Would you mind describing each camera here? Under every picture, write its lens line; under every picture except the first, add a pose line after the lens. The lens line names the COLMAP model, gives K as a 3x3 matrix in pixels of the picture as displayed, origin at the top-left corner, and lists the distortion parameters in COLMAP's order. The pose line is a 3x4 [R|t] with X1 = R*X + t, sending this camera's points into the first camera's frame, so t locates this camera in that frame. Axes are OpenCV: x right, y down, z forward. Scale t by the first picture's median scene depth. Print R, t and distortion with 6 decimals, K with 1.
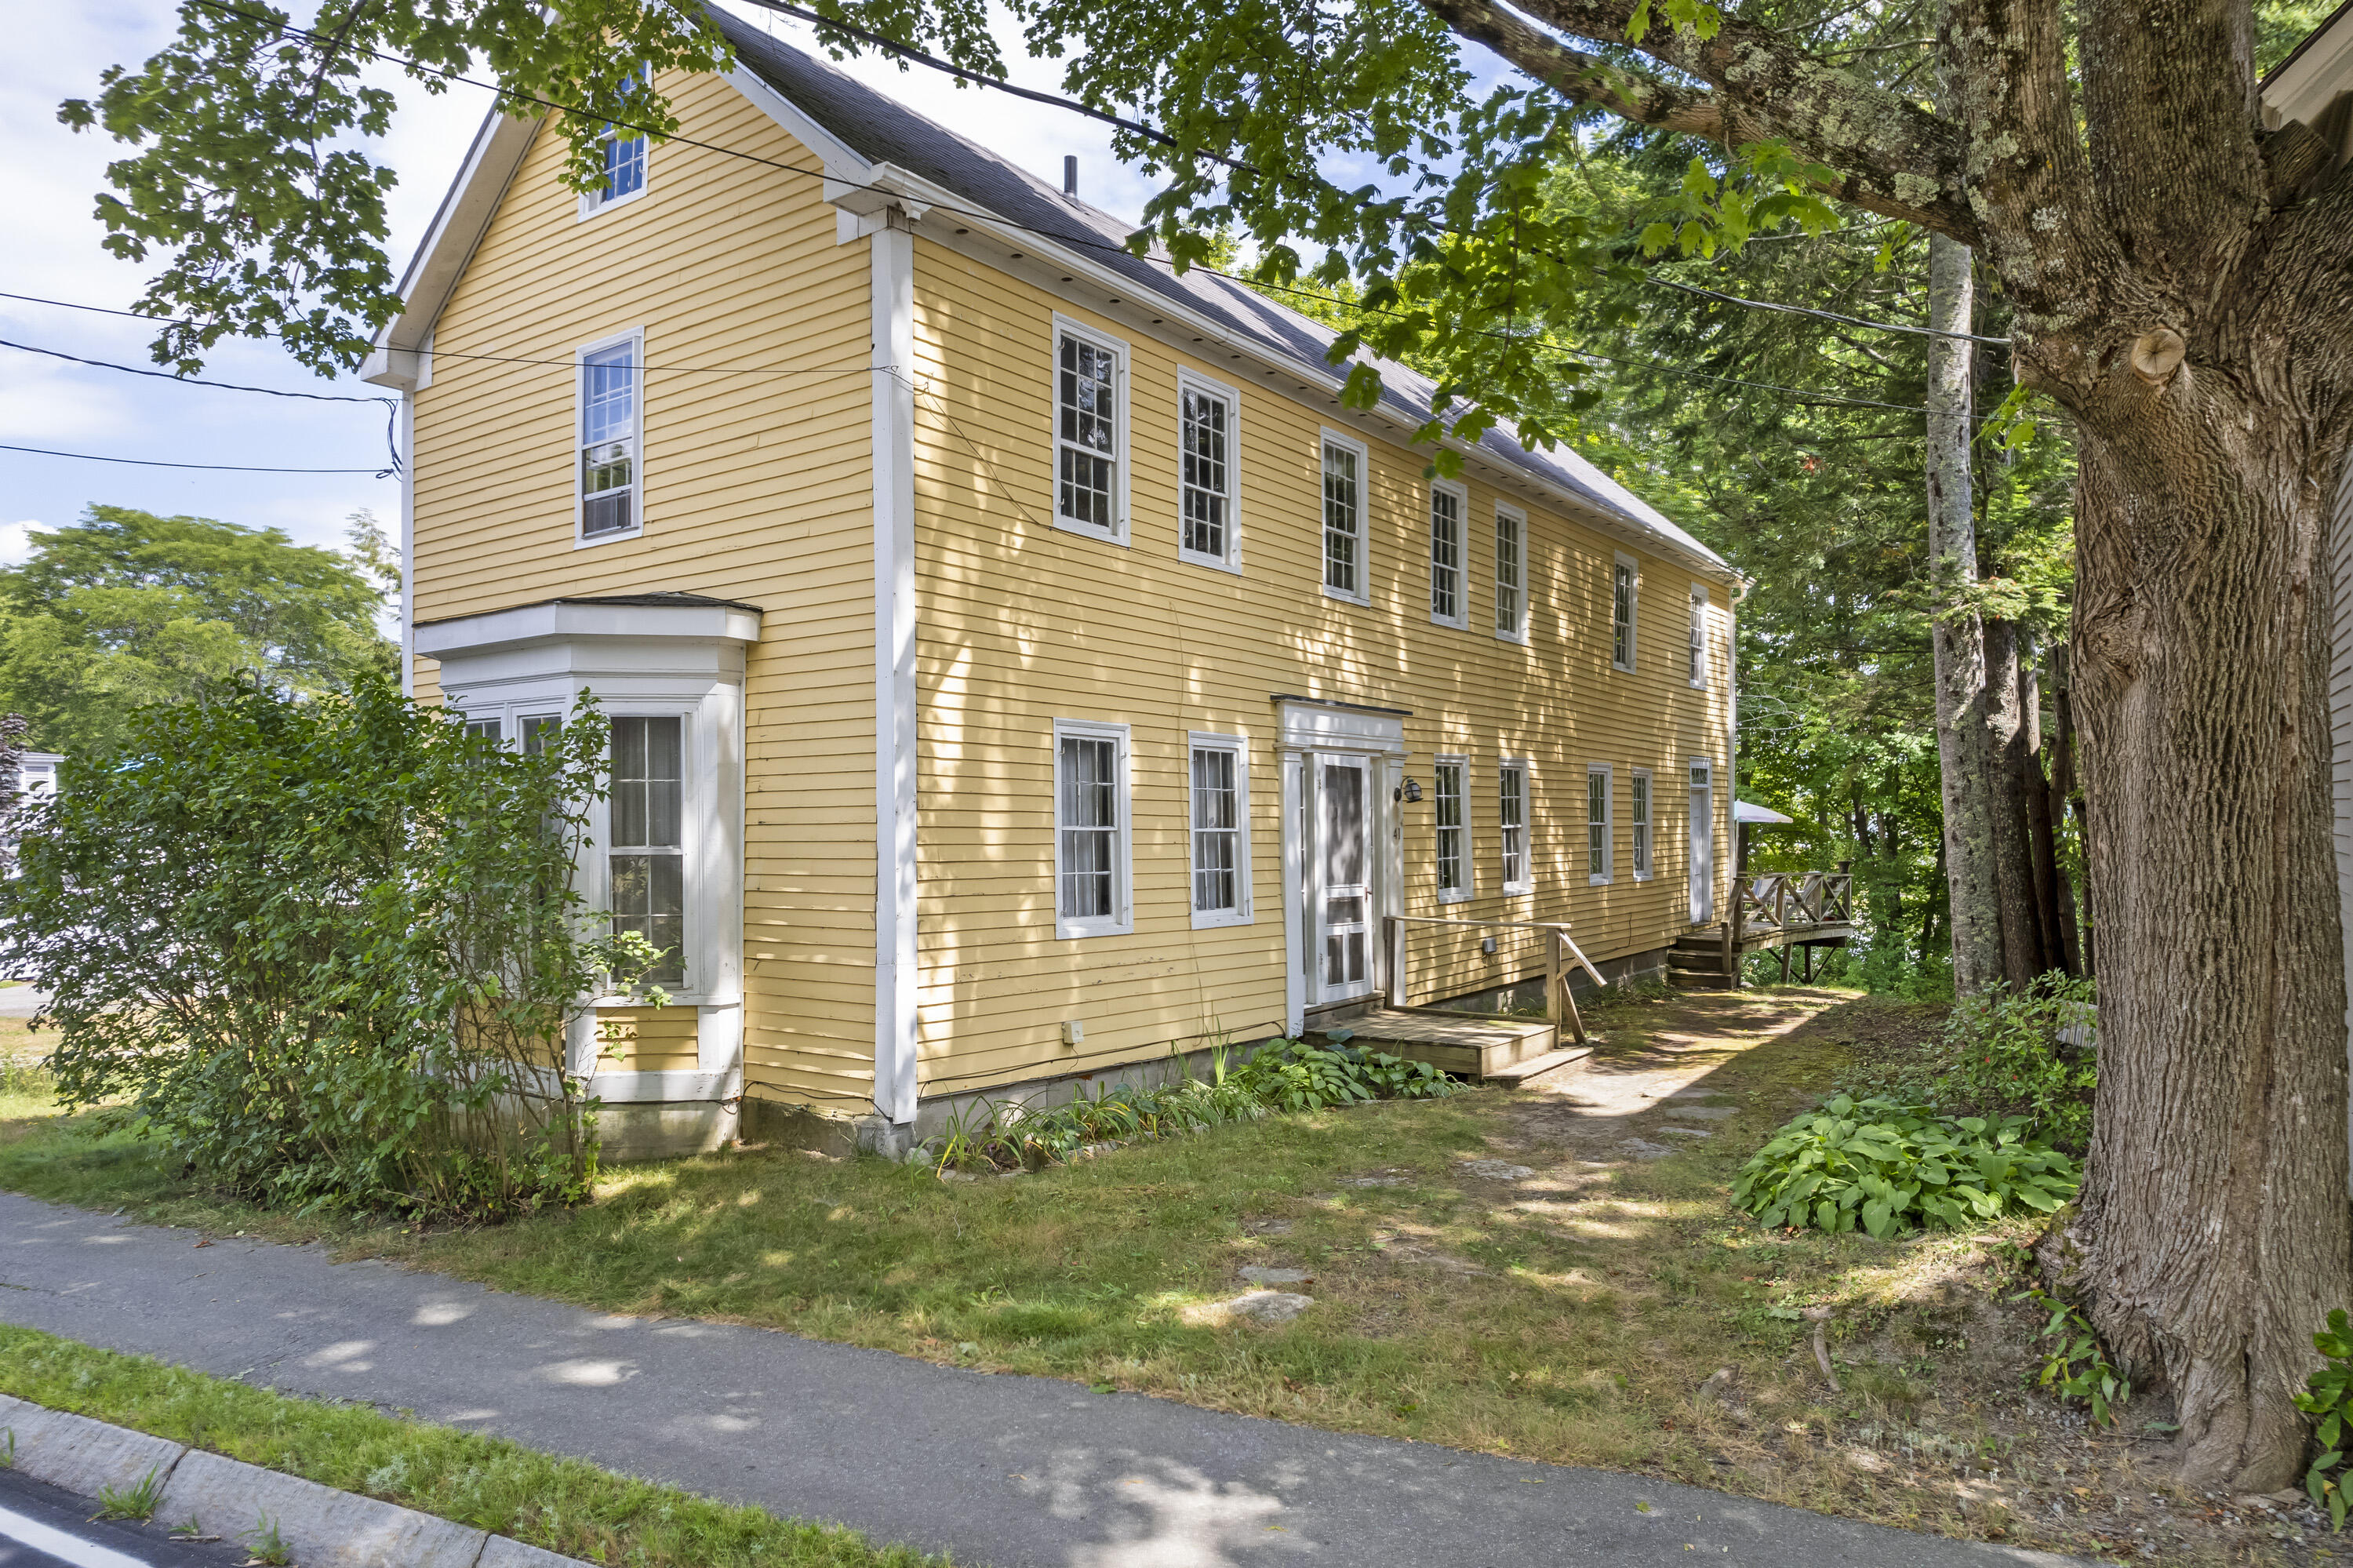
lens RADIAL K [[1530.5, 0, 1176.5], [0, 1530.5, 784.0], [0, 0, 1]] dist [-0.075360, 0.068581]
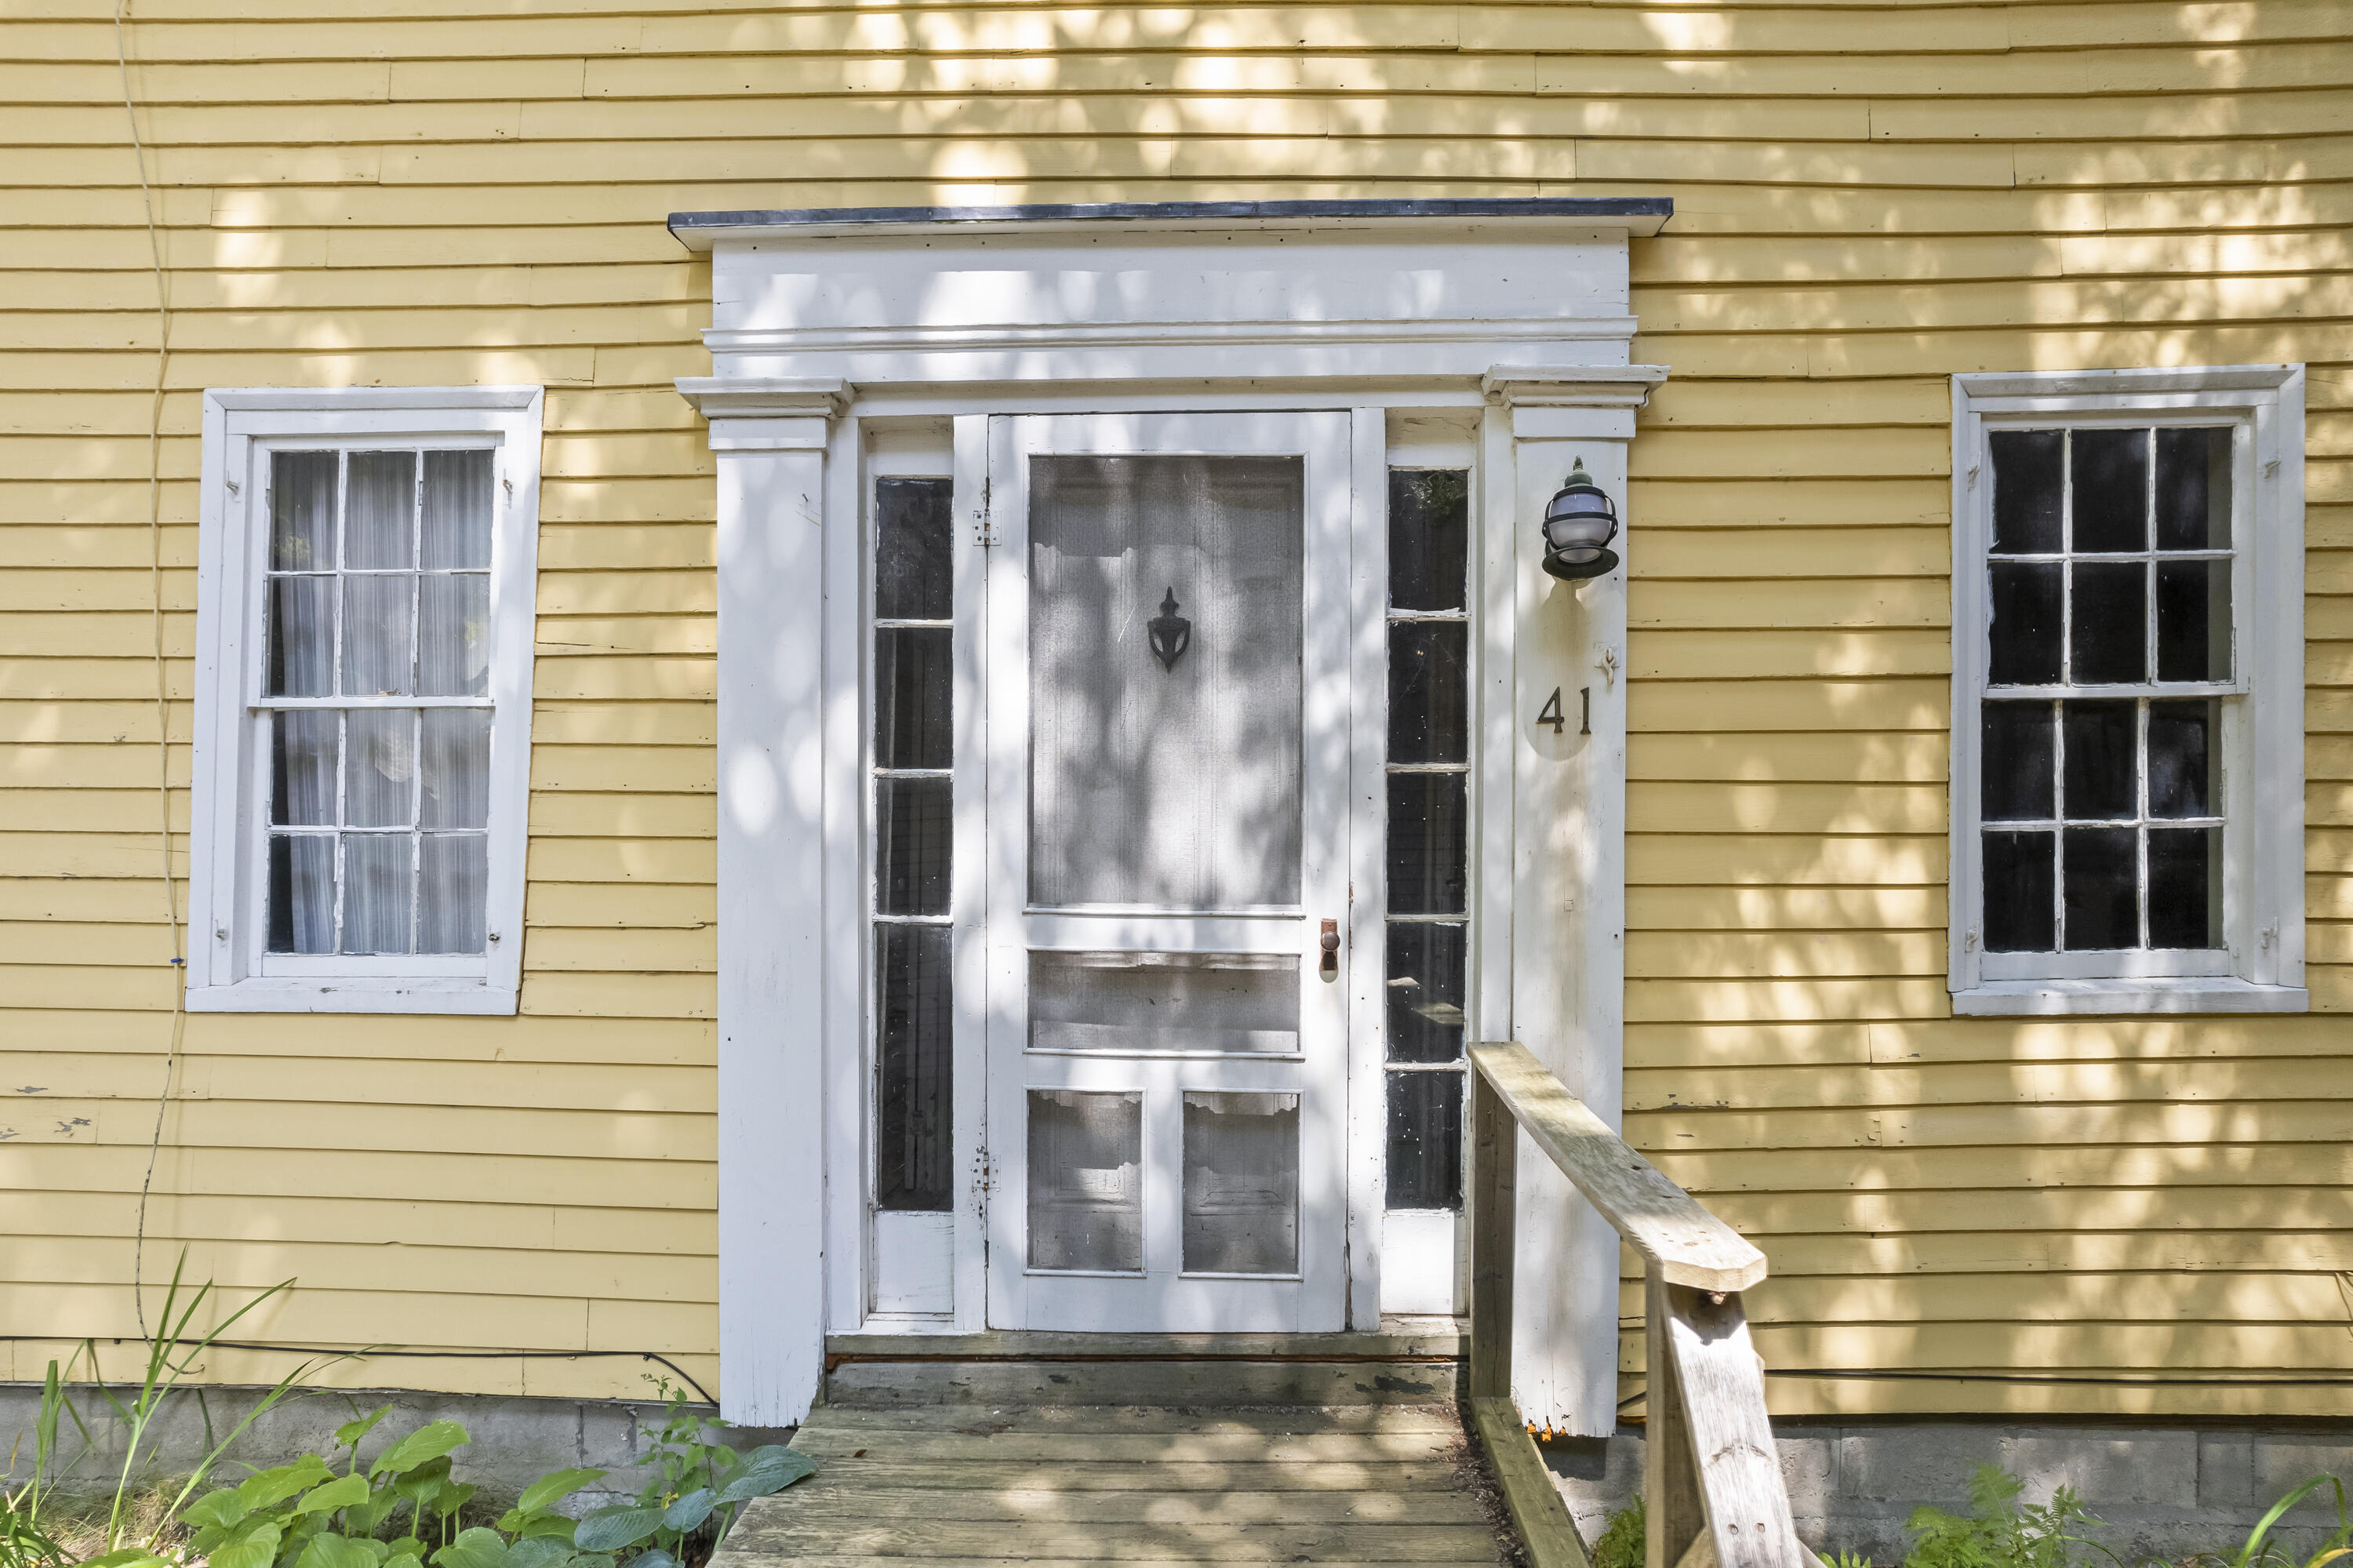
lens RADIAL K [[1530.5, 0, 1176.5], [0, 1530.5, 784.0], [0, 0, 1]] dist [-0.075360, 0.068581]
pose [[0.553105, 0.023297, -0.832785, 0.332566], [0.023581, 0.998771, 0.043602, 0.033667], [0.832777, -0.043755, 0.551876, 0.862146]]
